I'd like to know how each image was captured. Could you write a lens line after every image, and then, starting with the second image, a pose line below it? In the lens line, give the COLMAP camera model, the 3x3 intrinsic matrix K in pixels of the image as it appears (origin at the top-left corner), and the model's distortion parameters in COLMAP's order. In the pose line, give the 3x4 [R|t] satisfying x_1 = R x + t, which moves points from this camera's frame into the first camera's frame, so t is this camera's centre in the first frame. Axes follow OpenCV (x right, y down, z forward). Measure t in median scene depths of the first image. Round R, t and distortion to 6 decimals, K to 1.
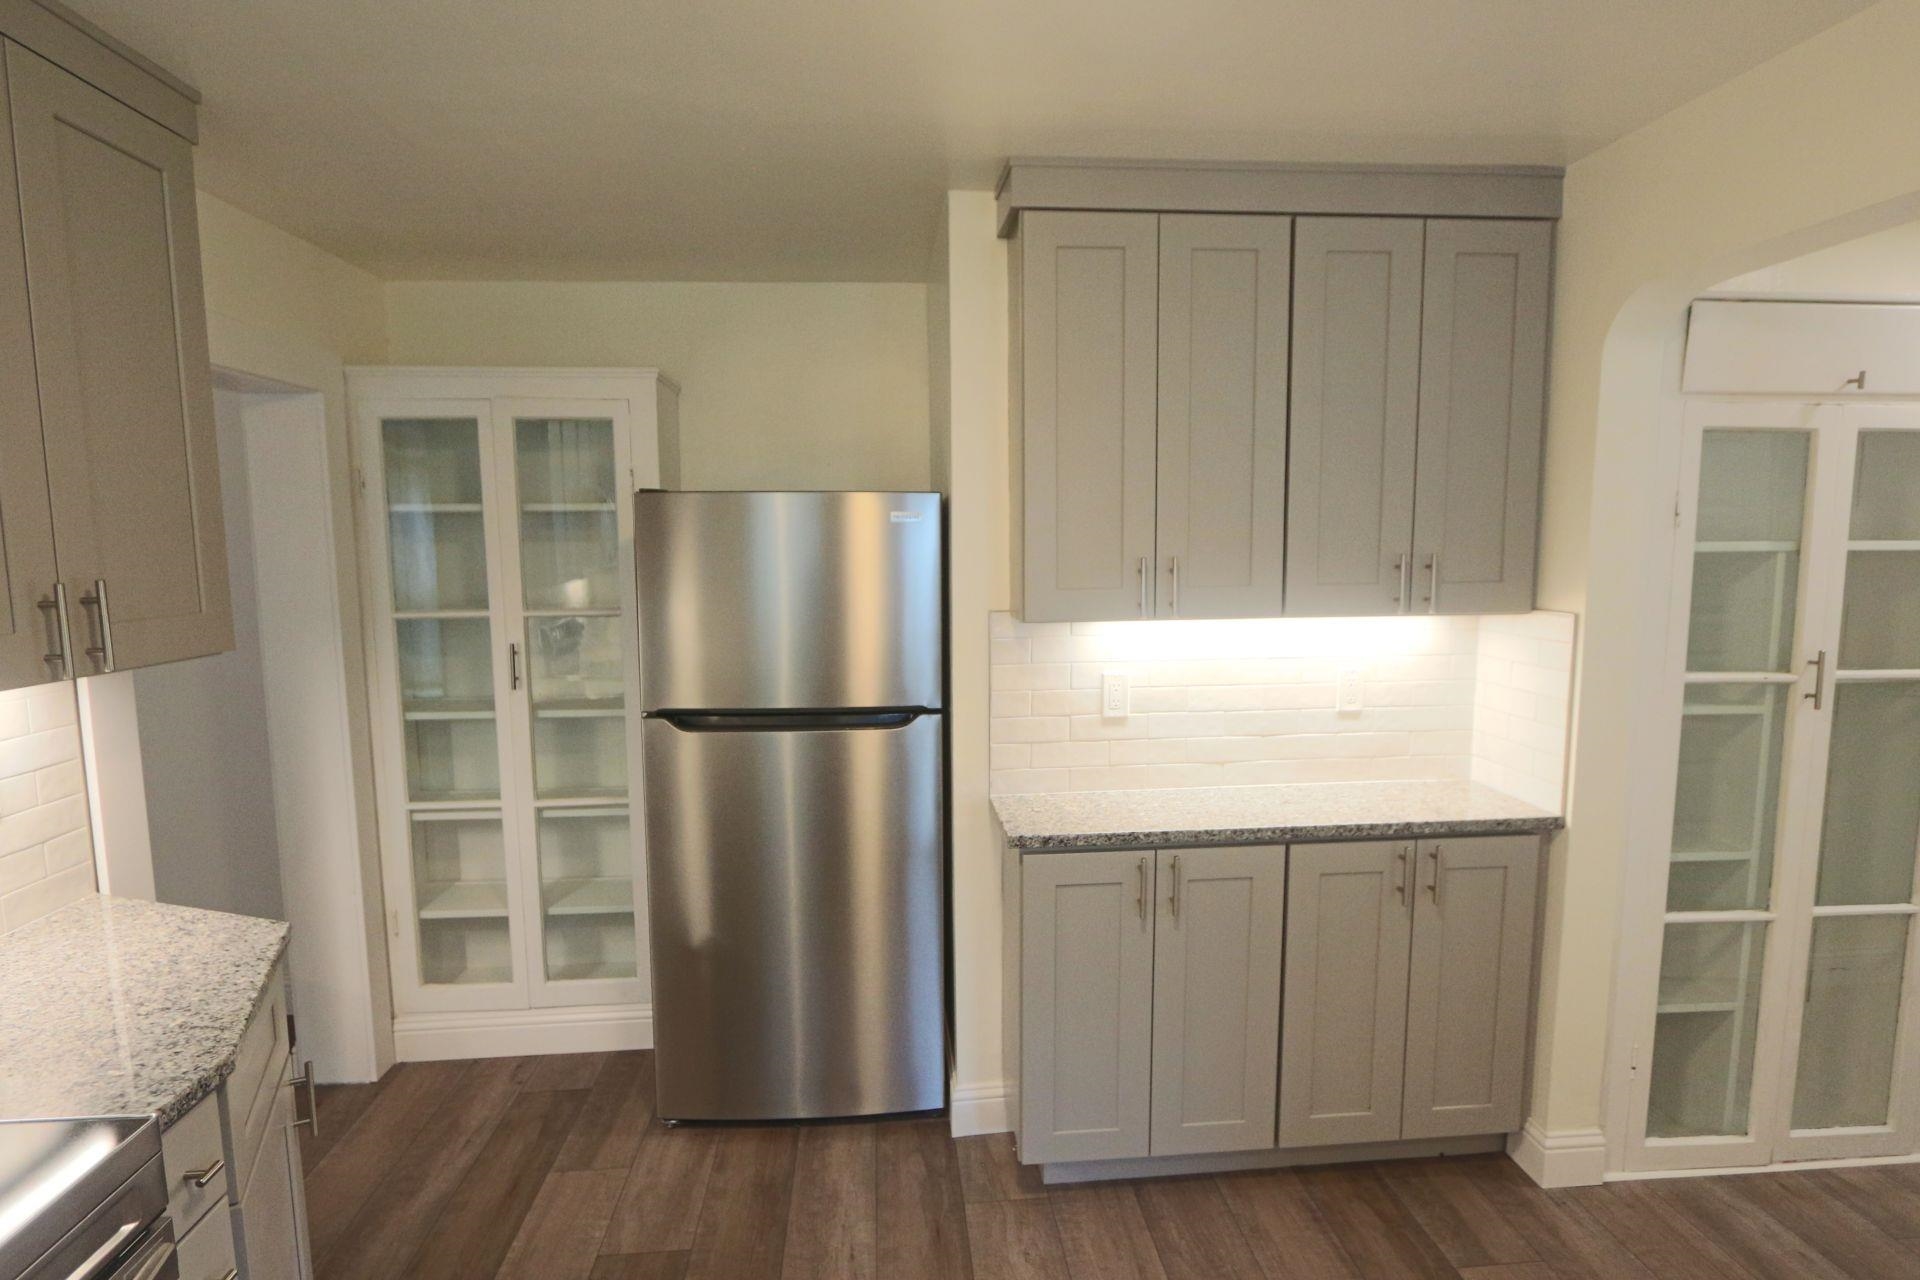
lens RADIAL K [[986.6, 0, 948.4], [0, 986.6, 649.0], [0, 0, 1]] dist [-0.014028, 0.000696]
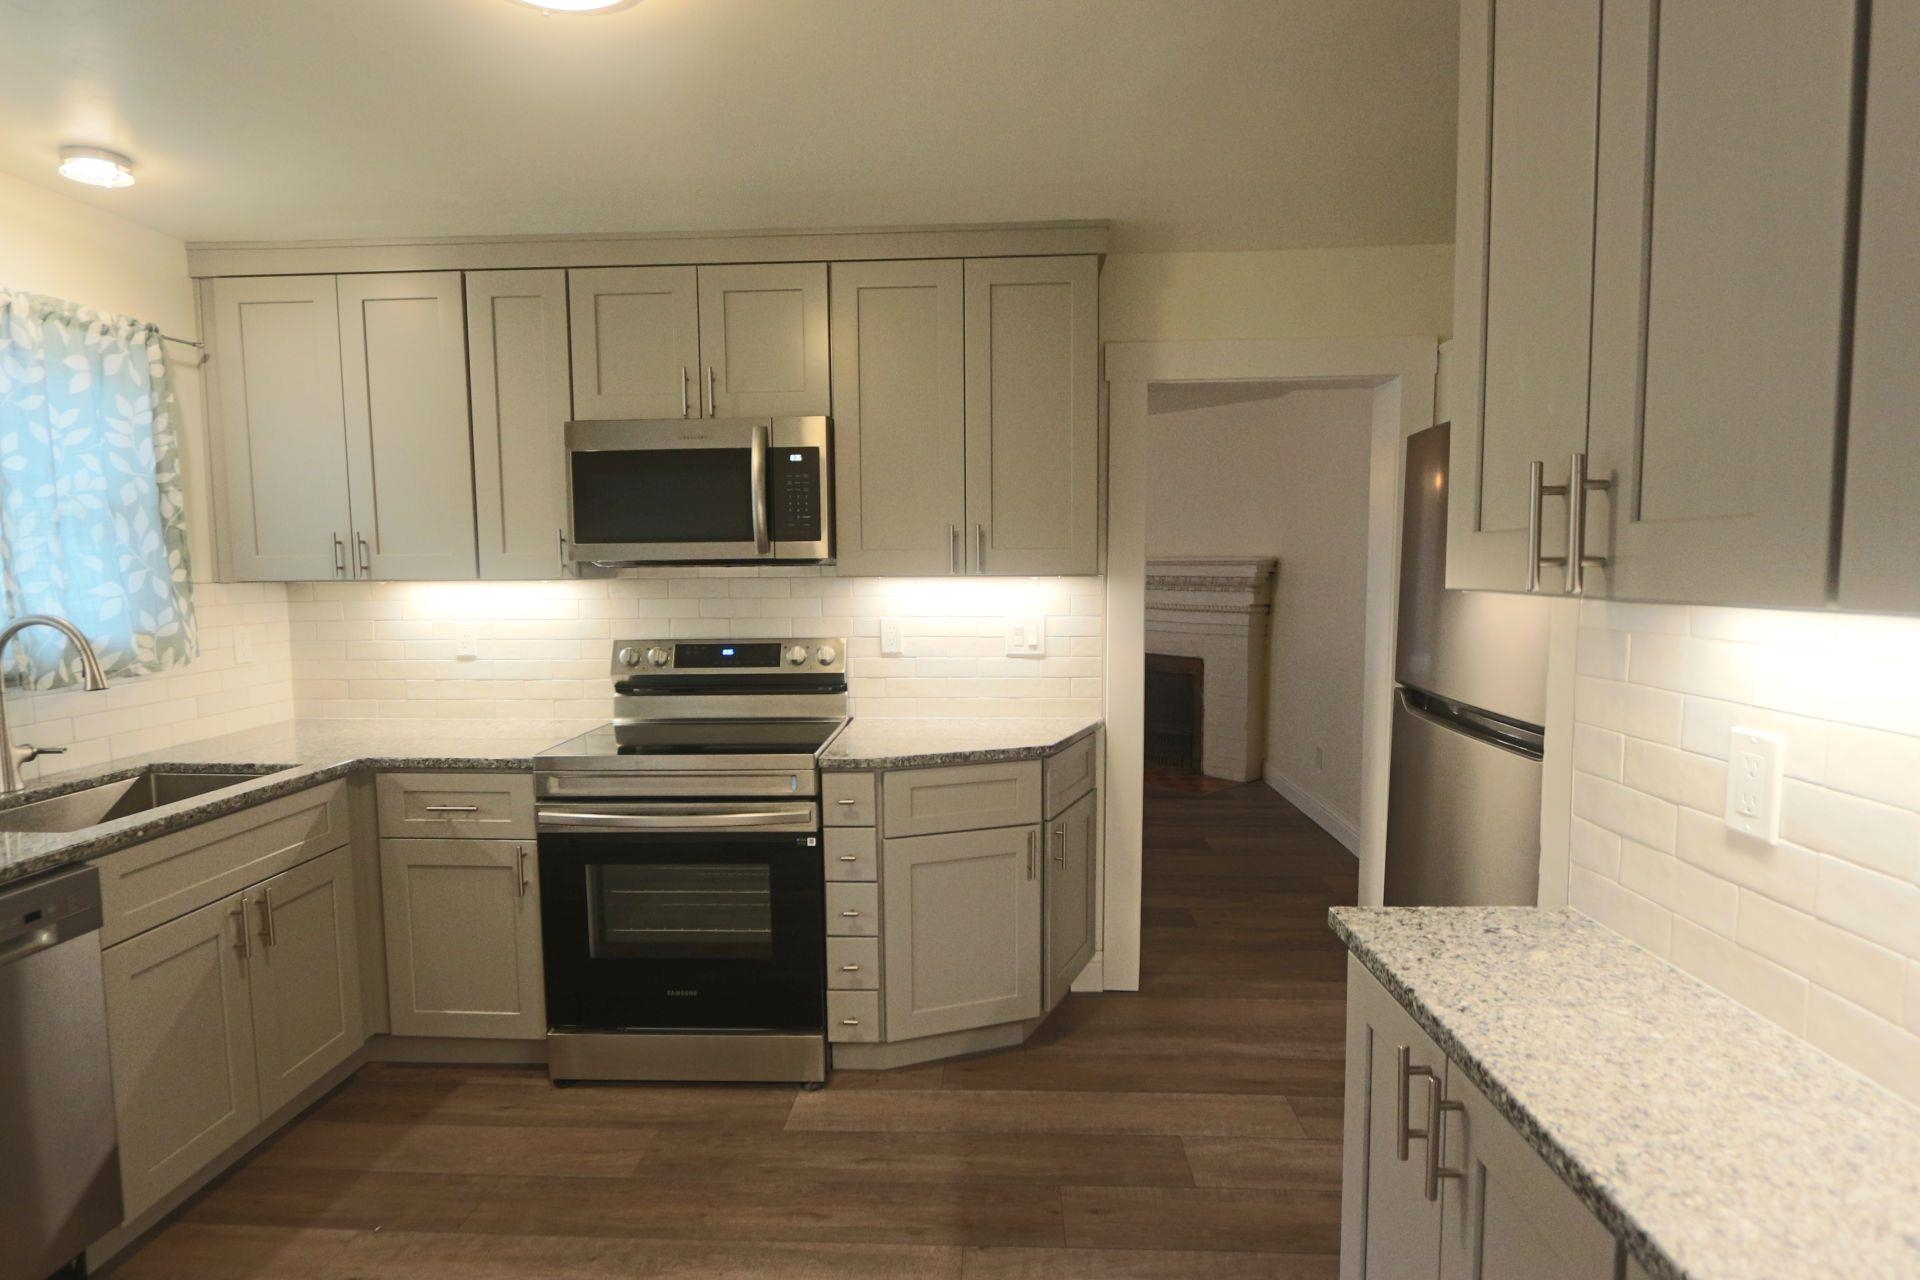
lens RADIAL K [[986.6, 0, 948.4], [0, 986.6, 649.0], [0, 0, 1]] dist [-0.014028, 0.000696]
pose [[-0.127111, 0.098959, -0.986940, 0.666305], [-0.102233, 0.988404, 0.112273, -0.025374], [0.986606, 0.115169, -0.115520, 0.739789]]
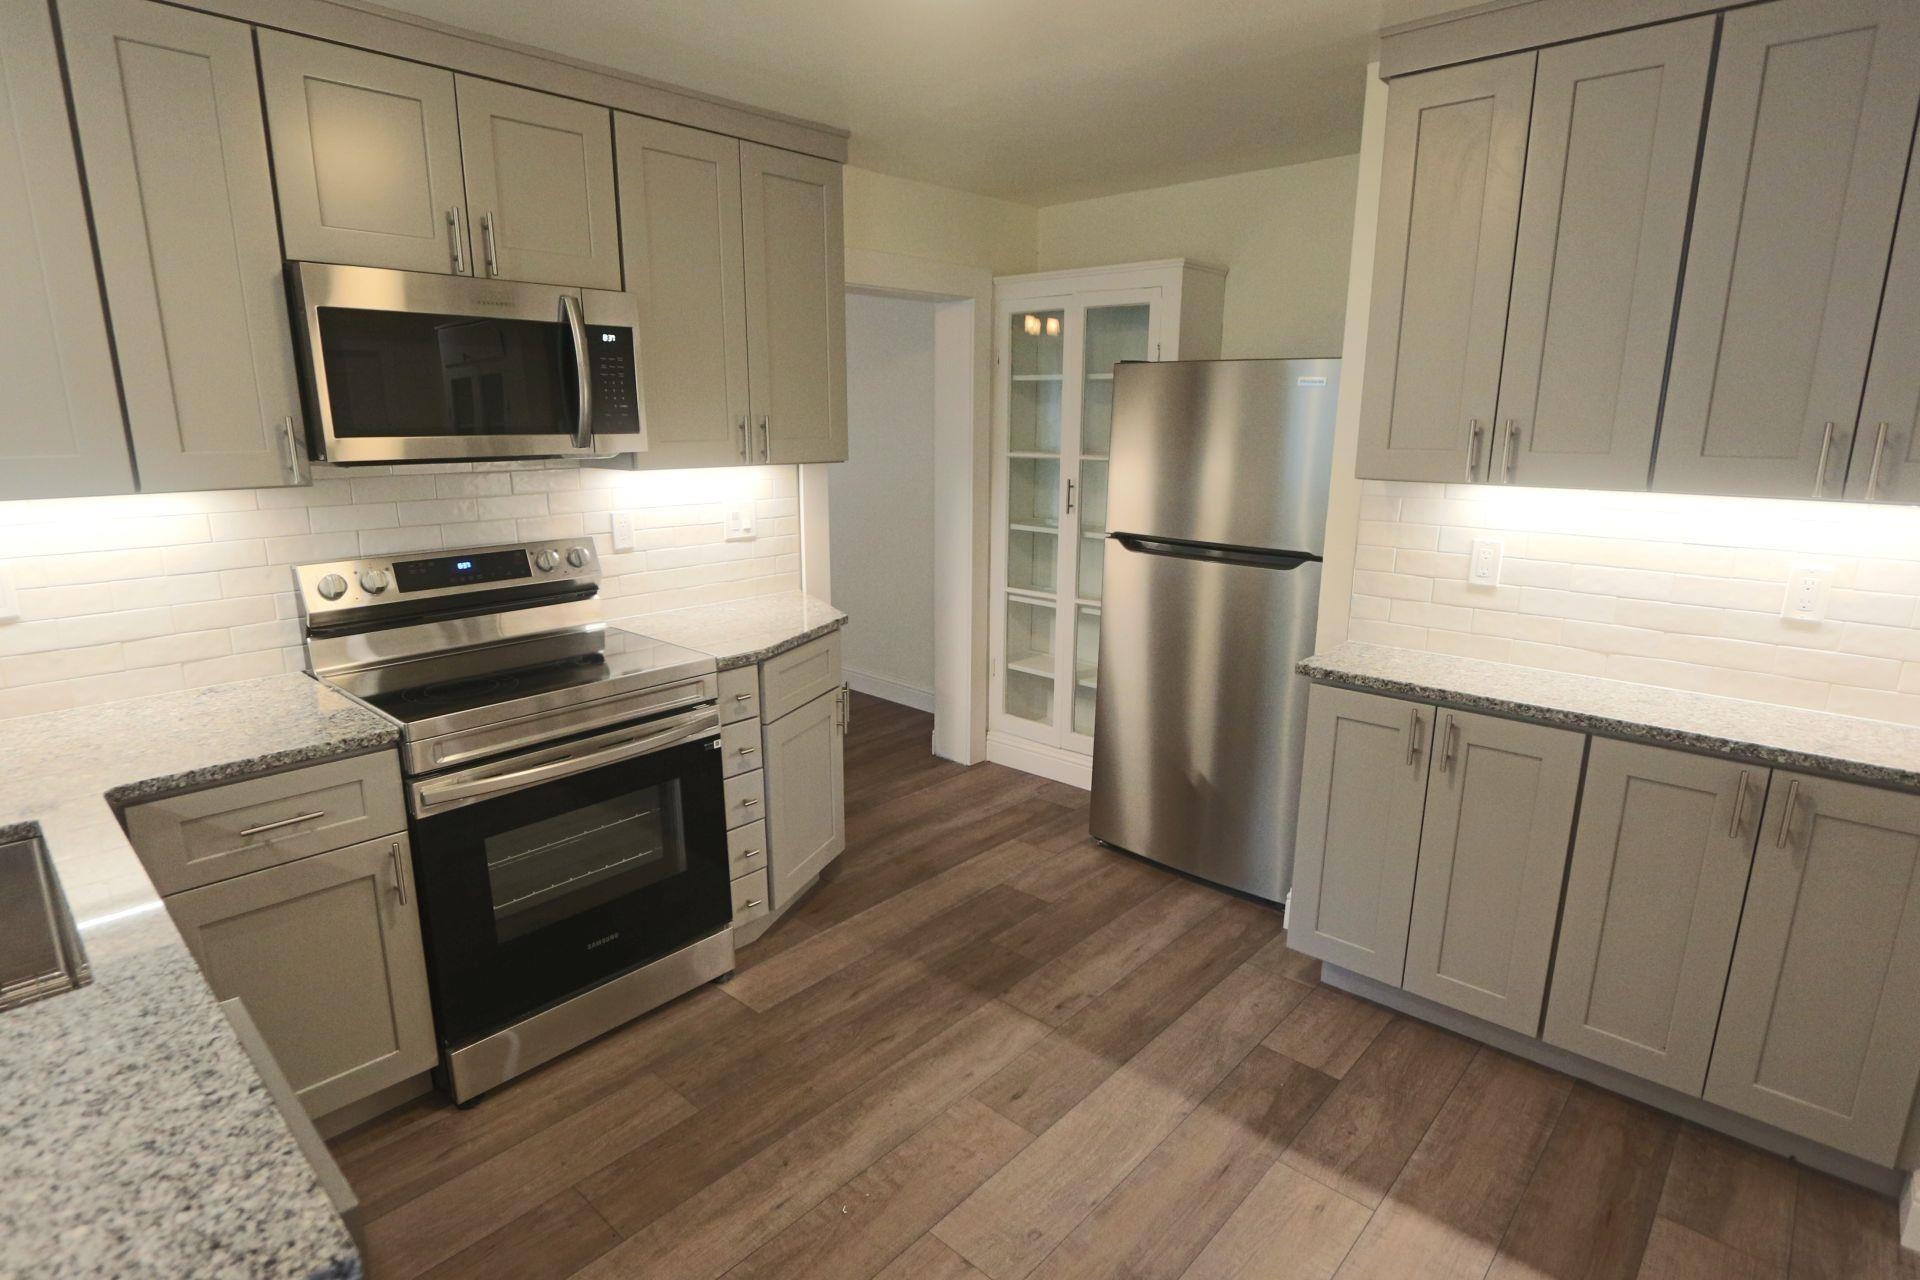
lens RADIAL K [[986.6, 0, 948.4], [0, 986.6, 649.0], [0, 0, 1]] dist [-0.014028, 0.000696]
pose [[0.680322, 0.182257, -0.709890, 0.551316], [-0.092685, 0.982205, 0.163346, 0.021284], [0.727029, -0.045332, 0.685108, -0.077716]]
